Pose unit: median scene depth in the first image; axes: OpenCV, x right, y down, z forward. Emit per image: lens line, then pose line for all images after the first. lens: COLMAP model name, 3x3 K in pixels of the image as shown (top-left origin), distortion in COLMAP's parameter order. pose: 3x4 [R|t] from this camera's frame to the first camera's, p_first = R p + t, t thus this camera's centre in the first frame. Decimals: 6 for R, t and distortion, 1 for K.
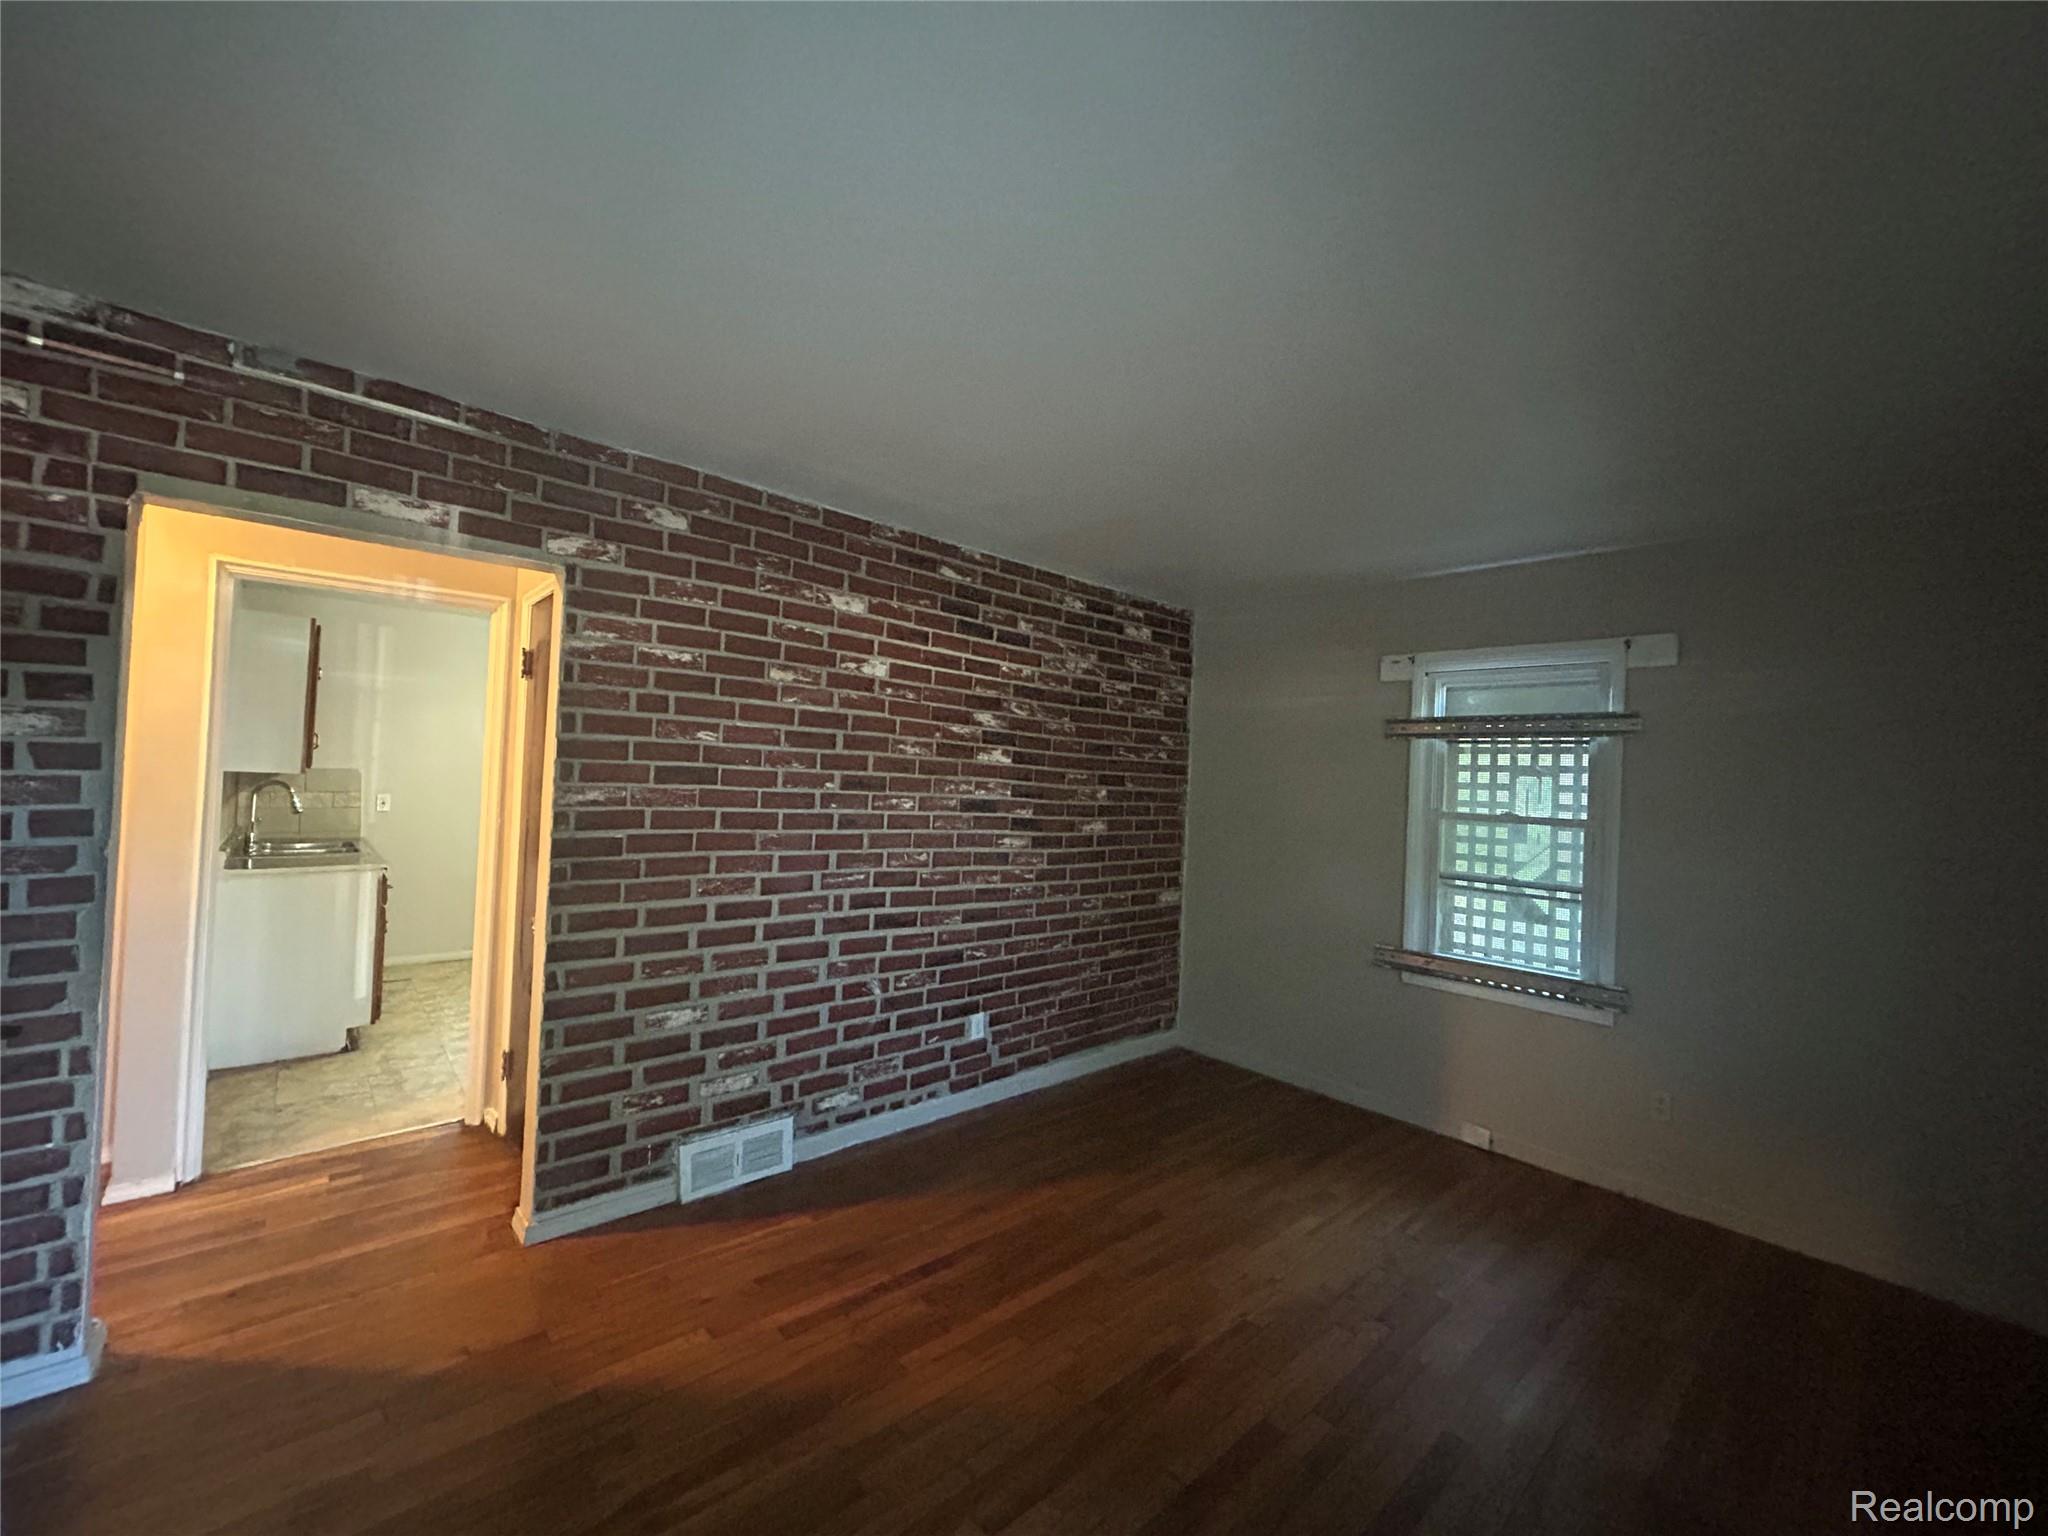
lens RADIAL K [[821.1, 0, 1024.0], [0, 821.1, 768.0], [0, 0, 1]] dist [-0.001017, -0.000777]
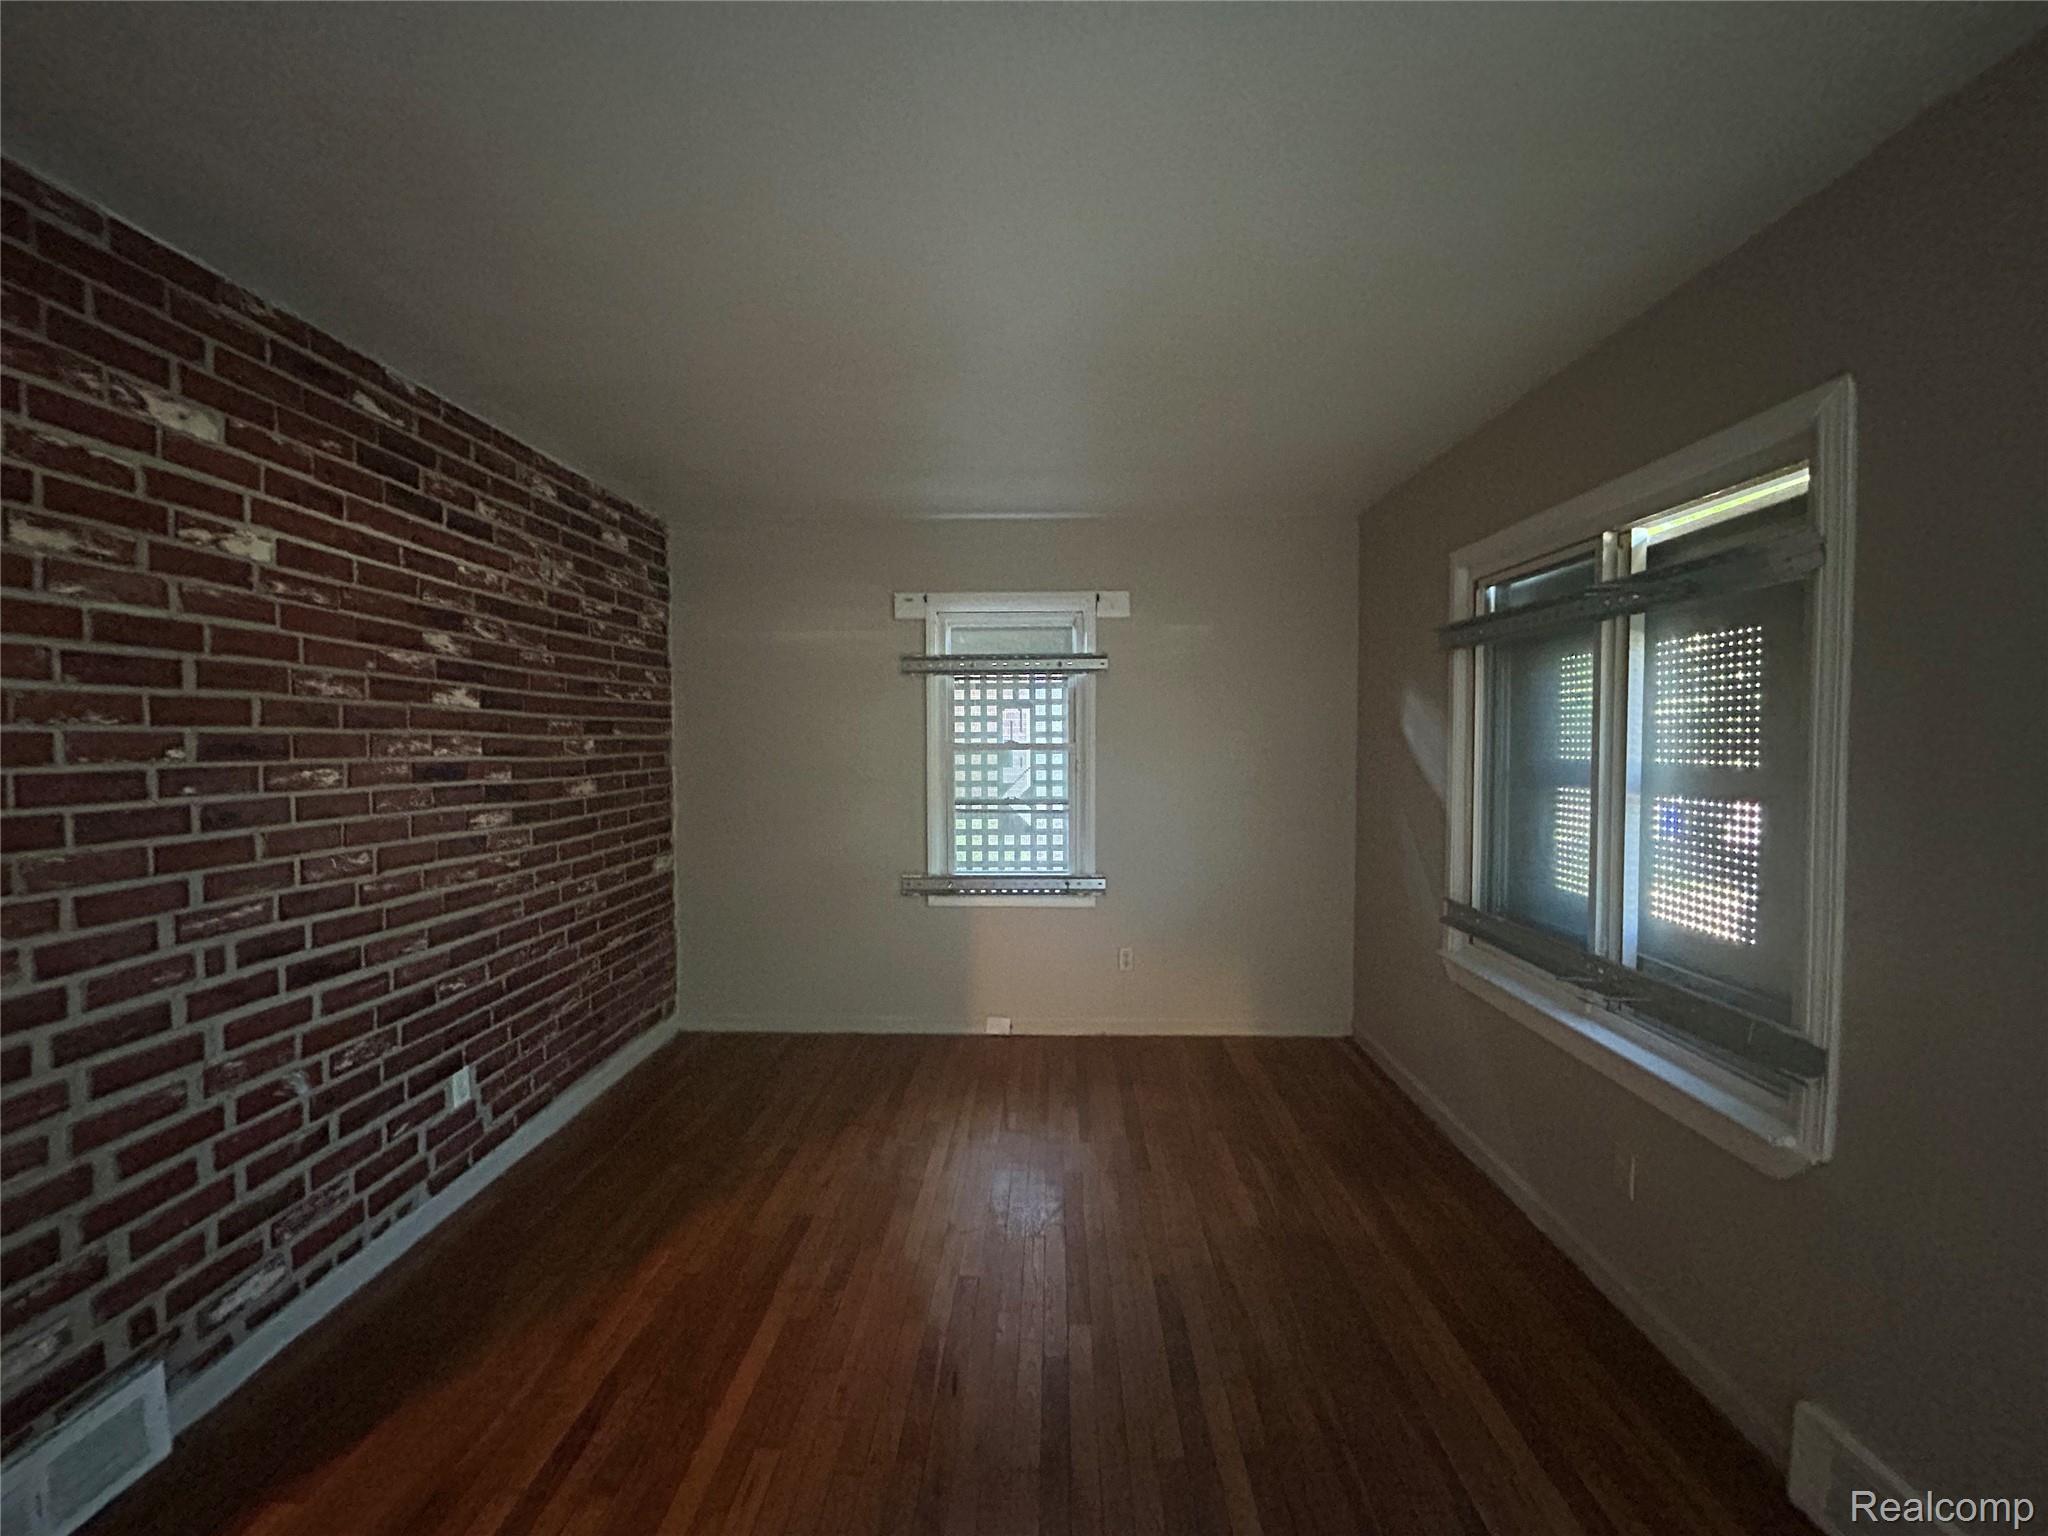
lens RADIAL K [[821.1, 0, 1024.0], [0, 821.1, 768.0], [0, 0, 1]] dist [-0.001017, -0.000777]
pose [[0.697049, -0.075704, 0.713016, -0.208072], [0.024814, 0.996362, 0.081530, -0.000168], [-0.716594, -0.039138, 0.696391, 0.193337]]
